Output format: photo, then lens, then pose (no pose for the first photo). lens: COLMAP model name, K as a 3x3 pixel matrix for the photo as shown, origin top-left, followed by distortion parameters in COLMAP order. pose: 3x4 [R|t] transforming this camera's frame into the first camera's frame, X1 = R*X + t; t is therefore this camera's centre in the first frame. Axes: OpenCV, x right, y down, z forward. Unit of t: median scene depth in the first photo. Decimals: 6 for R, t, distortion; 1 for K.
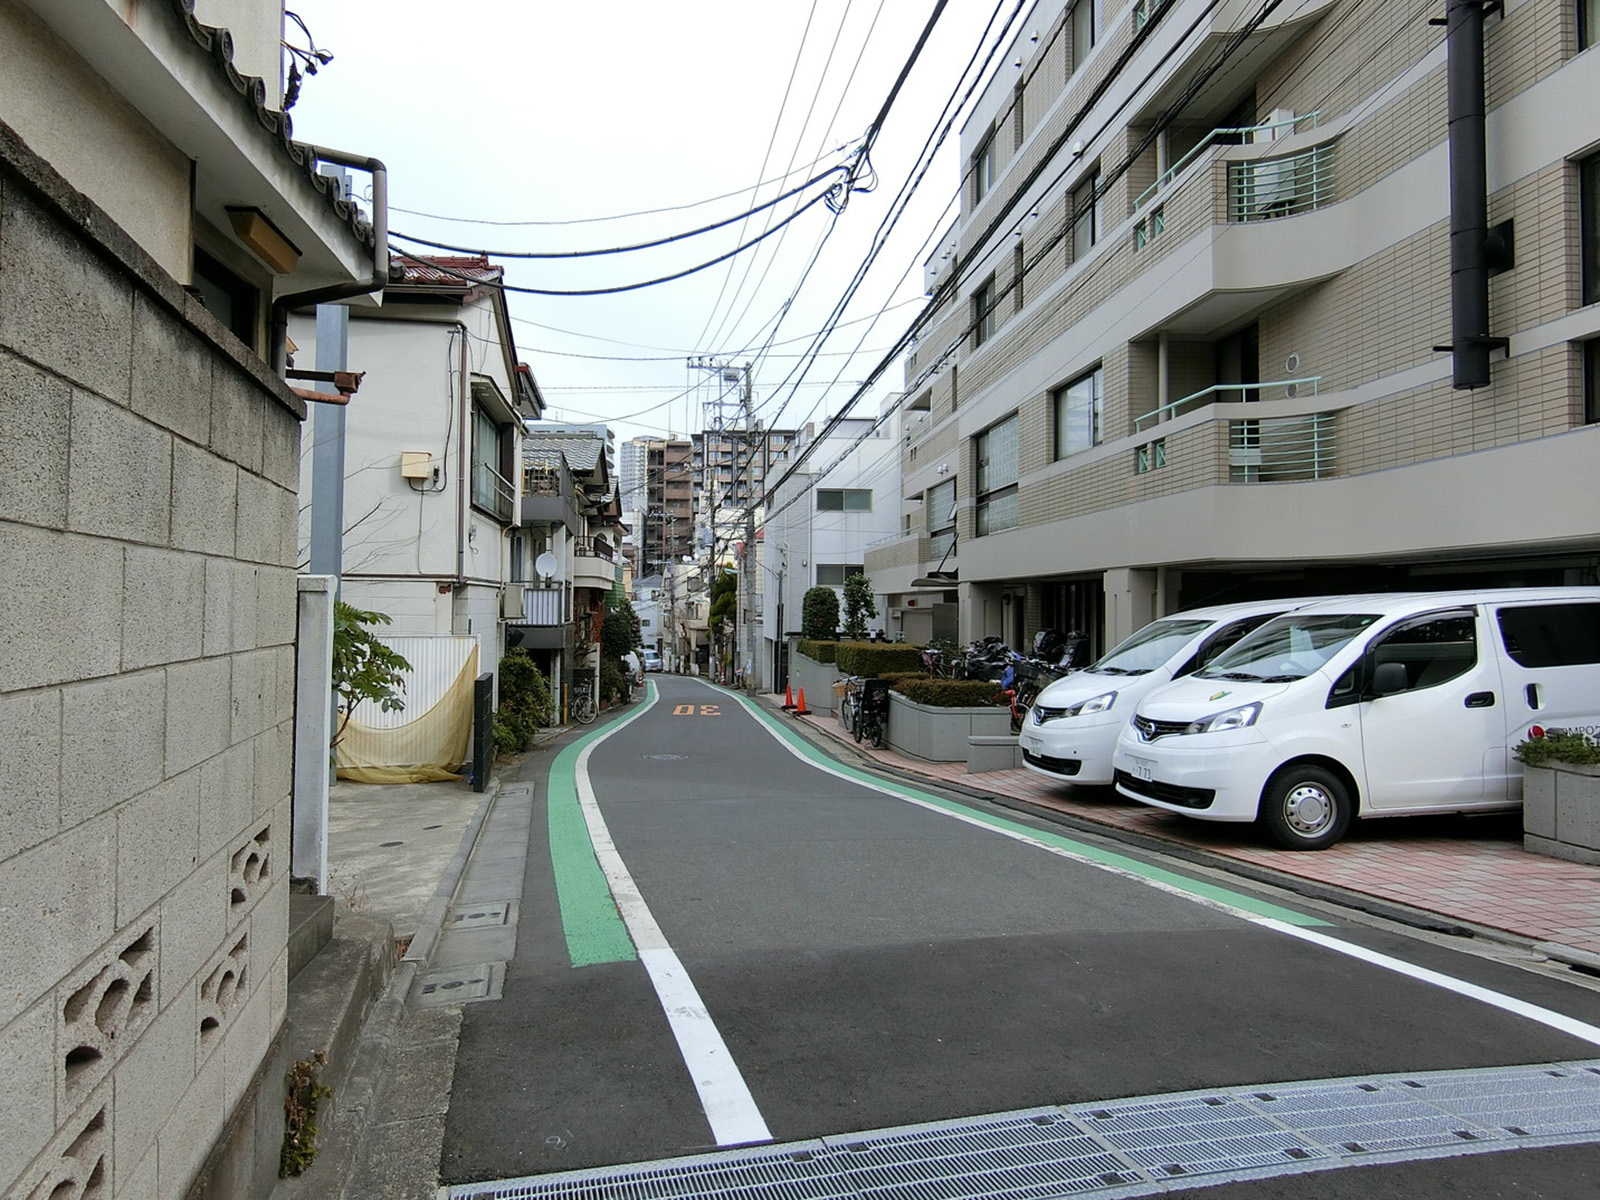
lens RADIAL K [[894.8, 0, 792.5], [0, 894.8, 588.2], [0, 0, 1]] dist [-0.028362, 0.000818]
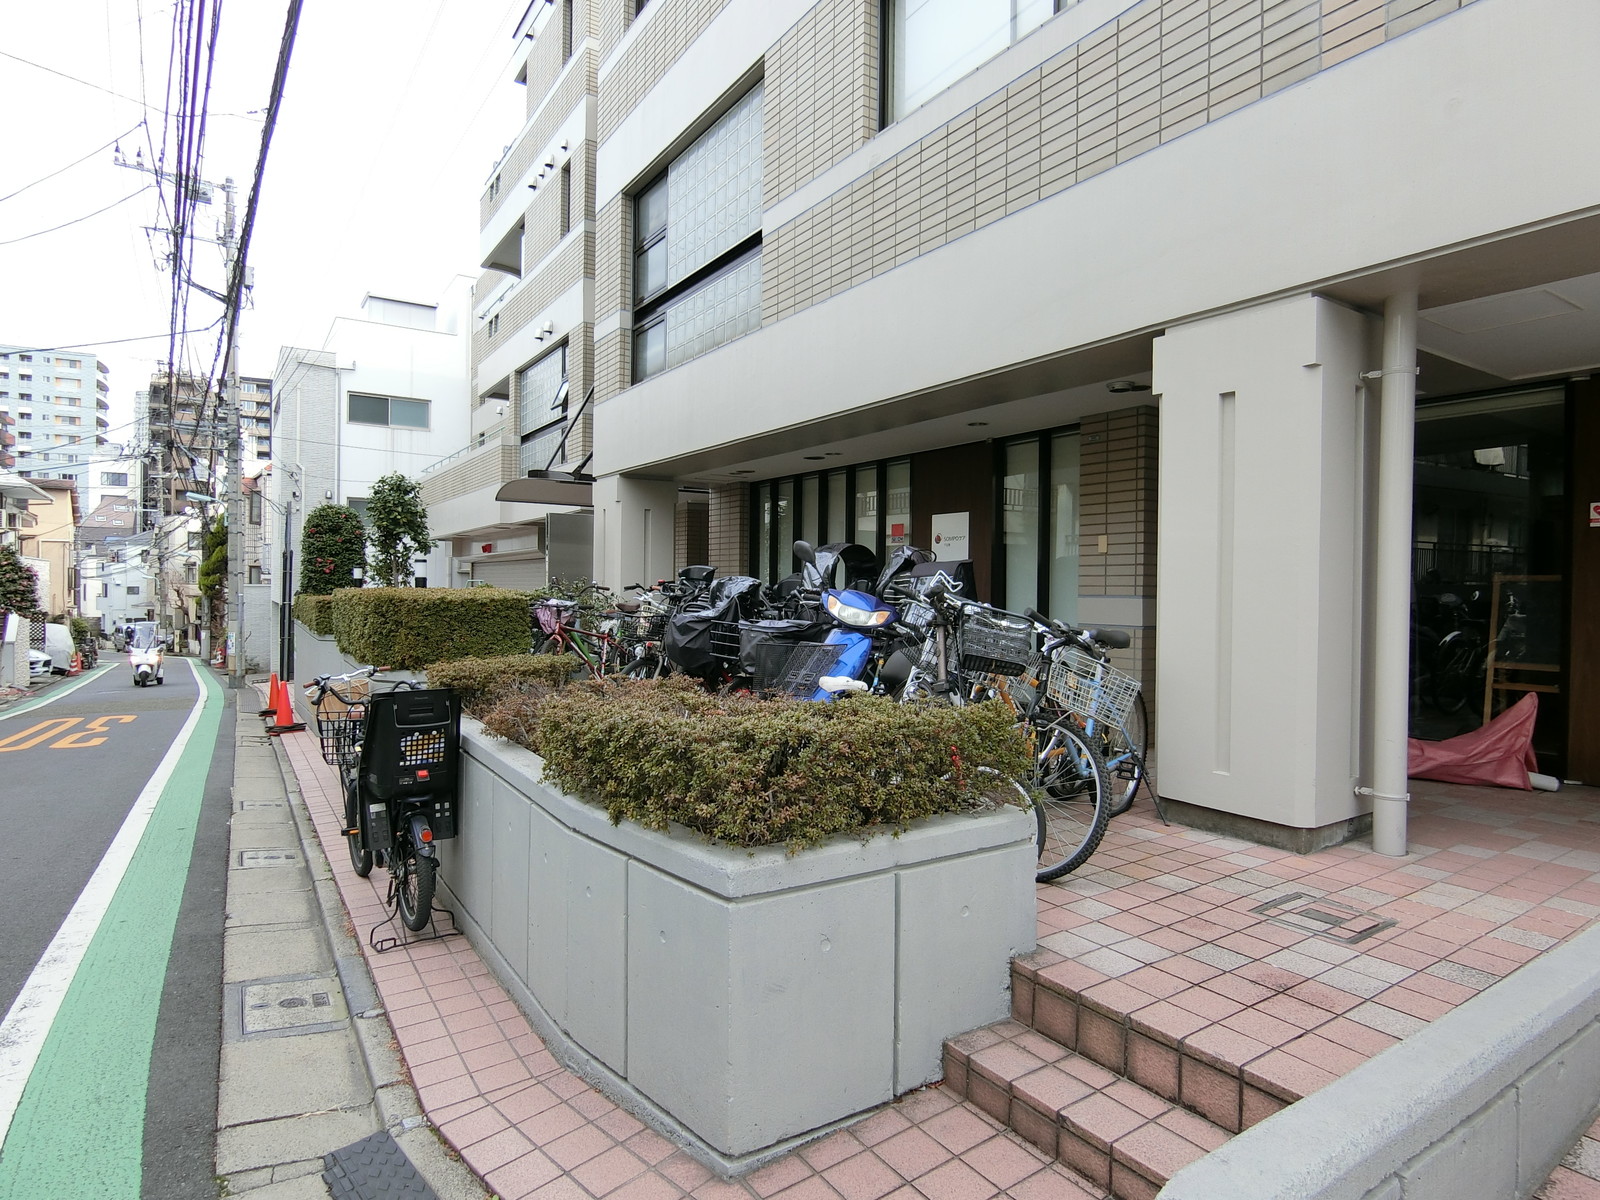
lens RADIAL K [[894.8, 0, 792.5], [0, 894.8, 588.2], [0, 0, 1]] dist [-0.028362, 0.000818]
pose [[0.891108, -0.005226, 0.453761, 0.036924], [-0.011792, 0.999329, 0.034666, 0.030009], [-0.453637, -0.036242, 0.890449, 0.352210]]
